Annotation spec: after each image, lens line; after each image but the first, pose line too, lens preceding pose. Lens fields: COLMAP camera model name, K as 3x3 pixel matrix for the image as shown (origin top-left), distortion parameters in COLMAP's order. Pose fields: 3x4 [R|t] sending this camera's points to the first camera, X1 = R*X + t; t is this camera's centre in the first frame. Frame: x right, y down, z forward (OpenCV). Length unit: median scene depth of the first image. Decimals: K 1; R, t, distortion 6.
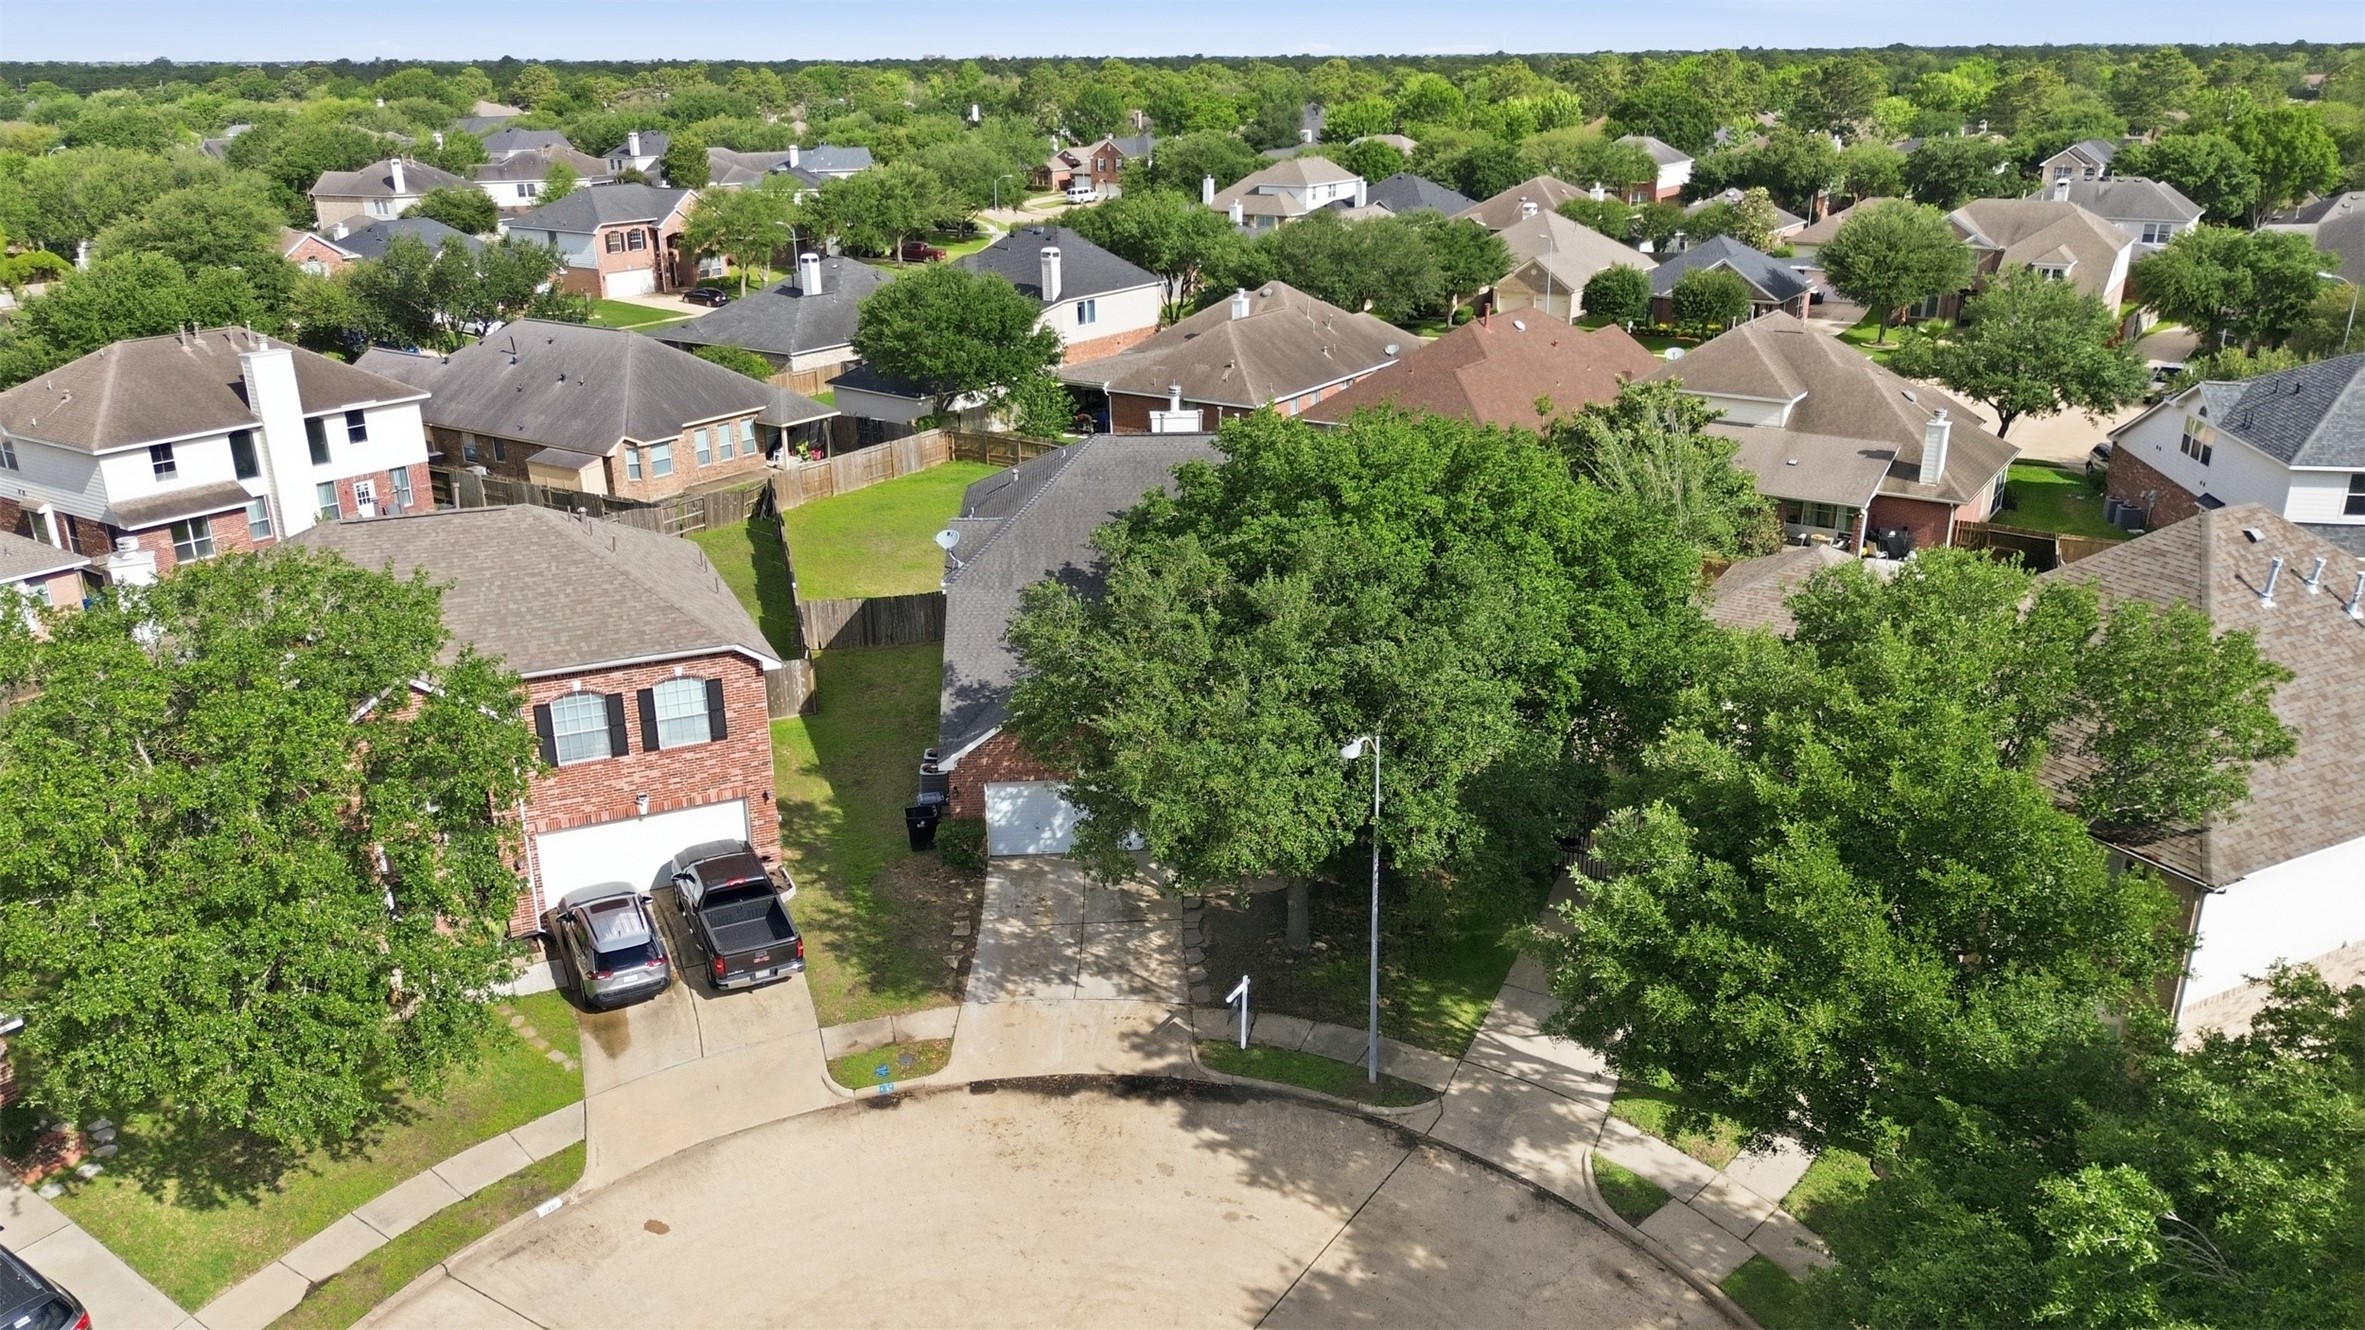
lens RADIAL K [[1659.3, 0, 1182.5], [0, 1659.3, 665.0], [0, 0, 1]] dist [0.074190, -0.081119]
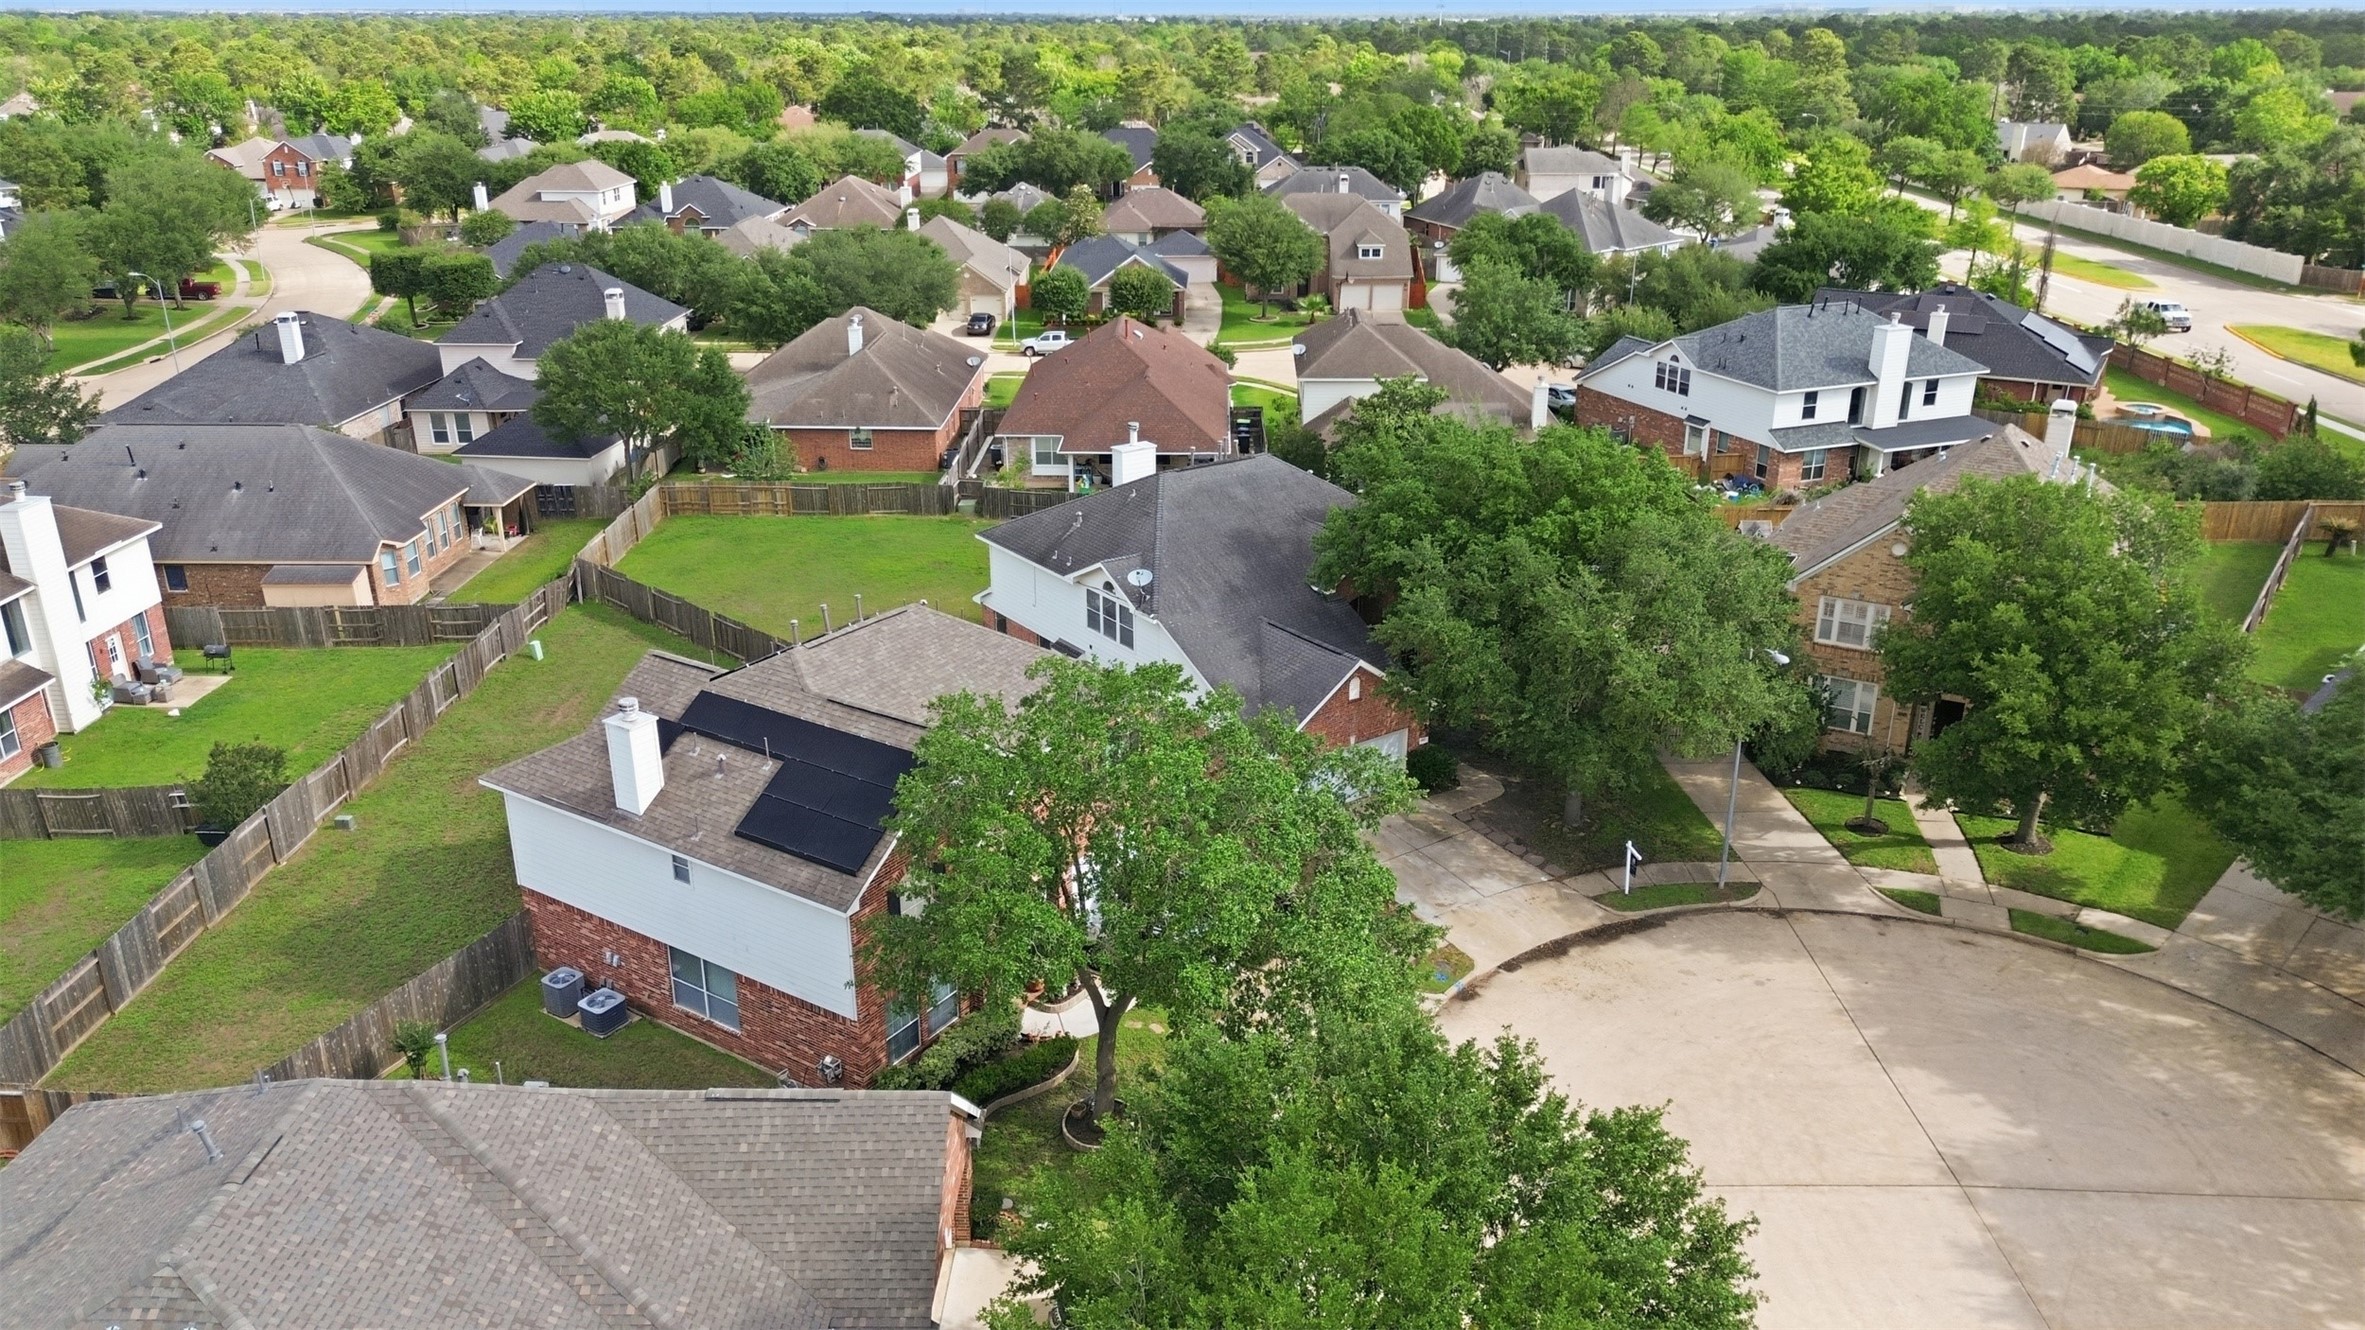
lens RADIAL K [[1659.3, 0, 1182.5], [0, 1659.3, 665.0], [0, 0, 1]] dist [0.074190, -0.081119]
pose [[0.850009, -0.185524, 0.493017, -0.439064], [0.176235, 0.982150, 0.065740, -0.053773], [-0.496413, 0.031007, 0.867532, -0.015012]]
